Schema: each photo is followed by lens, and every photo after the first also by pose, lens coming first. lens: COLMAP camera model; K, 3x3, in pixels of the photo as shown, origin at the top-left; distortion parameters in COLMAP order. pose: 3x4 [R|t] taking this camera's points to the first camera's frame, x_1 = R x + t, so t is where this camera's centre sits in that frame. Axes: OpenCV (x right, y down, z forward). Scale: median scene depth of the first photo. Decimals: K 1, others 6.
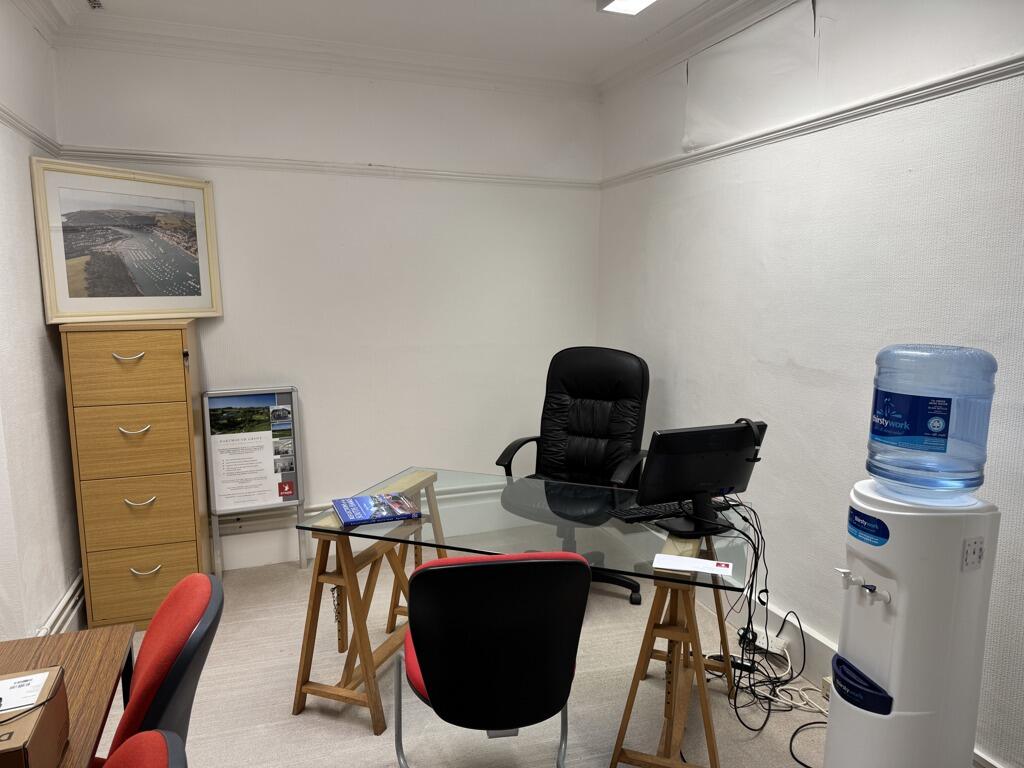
lens RADIAL K [[702.3, 0, 517.2], [0, 702.3, 391.3], [0, 0, 1]] dist [0.051601, -0.051411]
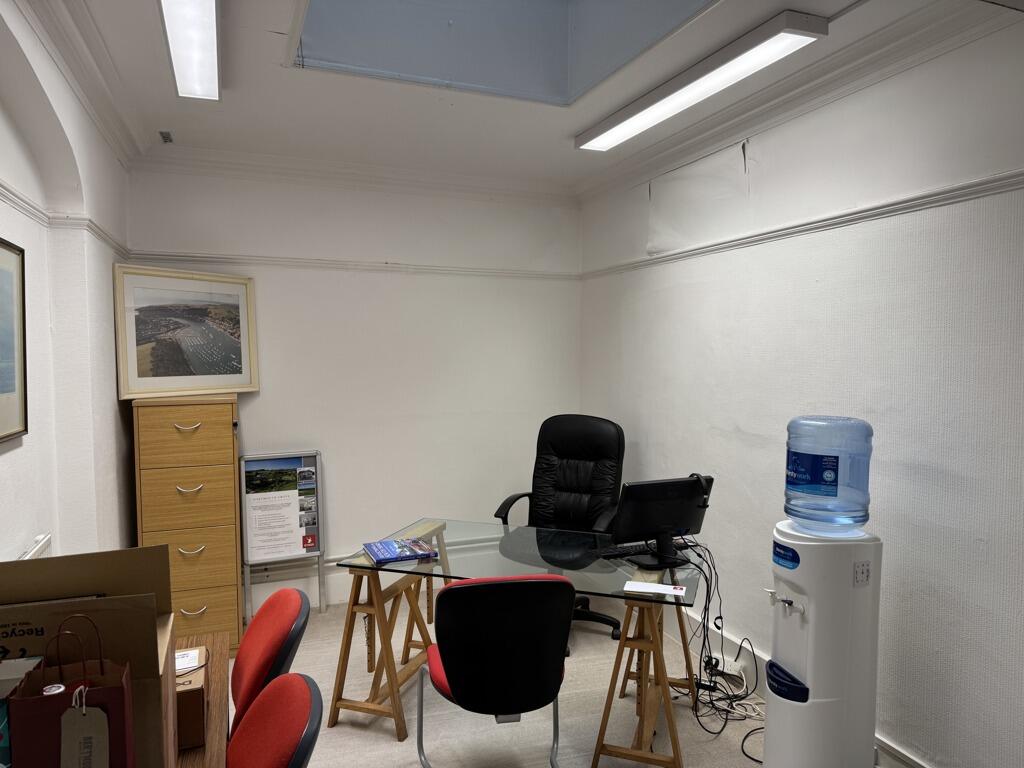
lens RADIAL K [[702.3, 0, 510.7], [0, 702.3, 385.4], [0, 0, 1]] dist [0.051601, -0.051411]
pose [[0.999939, -0.004804, 0.009901, -0.016360], [0.005761, 0.995067, -0.099038, 0.003668], [-0.009376, 0.099089, 0.995034, -0.216367]]
